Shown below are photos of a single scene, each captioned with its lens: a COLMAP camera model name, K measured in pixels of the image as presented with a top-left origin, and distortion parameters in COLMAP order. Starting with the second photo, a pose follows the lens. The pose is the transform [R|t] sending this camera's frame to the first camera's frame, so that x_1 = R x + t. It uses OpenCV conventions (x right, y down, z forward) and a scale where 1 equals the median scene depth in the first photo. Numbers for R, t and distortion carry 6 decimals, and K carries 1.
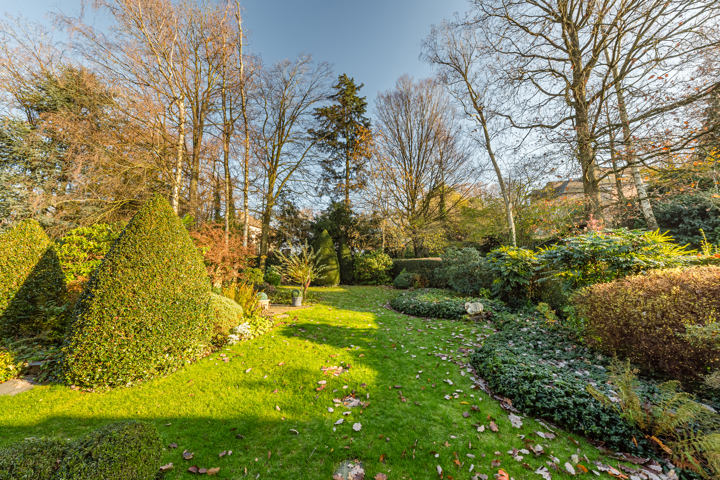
lens RADIAL K [[246.2, 0, 356.5], [0, 246.2, 245.0], [0, 0, 1]] dist [-0.001495, -0.000373]
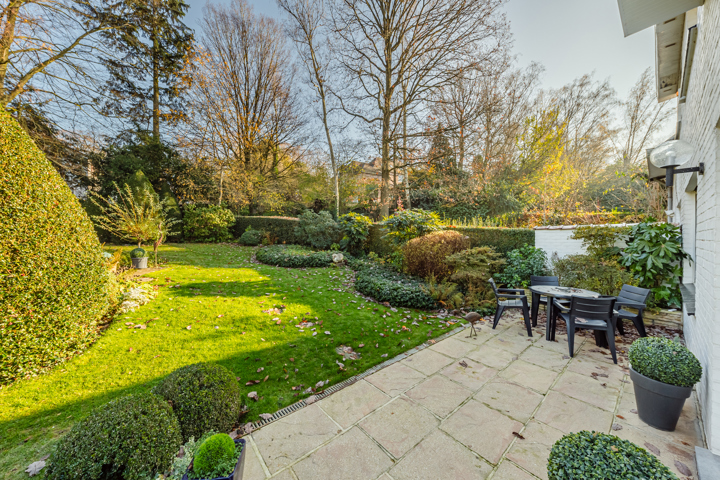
lens RADIAL K [[246.2, 0, 356.5], [0, 246.2, 245.0], [0, 0, 1]] dist [-0.001495, -0.000373]
pose [[0.746092, -0.015856, 0.665654, -0.123832], [-0.096190, 0.986663, 0.131316, 0.000630], [-0.658858, -0.162003, 0.734616, -0.017232]]
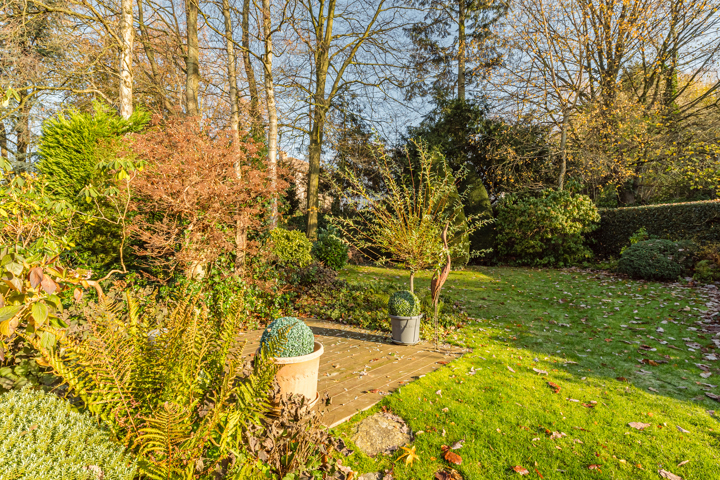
lens RADIAL K [[355.8, 0, 360.0], [0, 355.8, 240.0], [0, 0, 1]] dist [0.025458, 0.000121]
pose [[0.970625, -0.006546, -0.240509, -0.093728], [0.032415, 0.994074, 0.103761, 0.032997], [0.238405, -0.108509, 0.965085, 0.274162]]
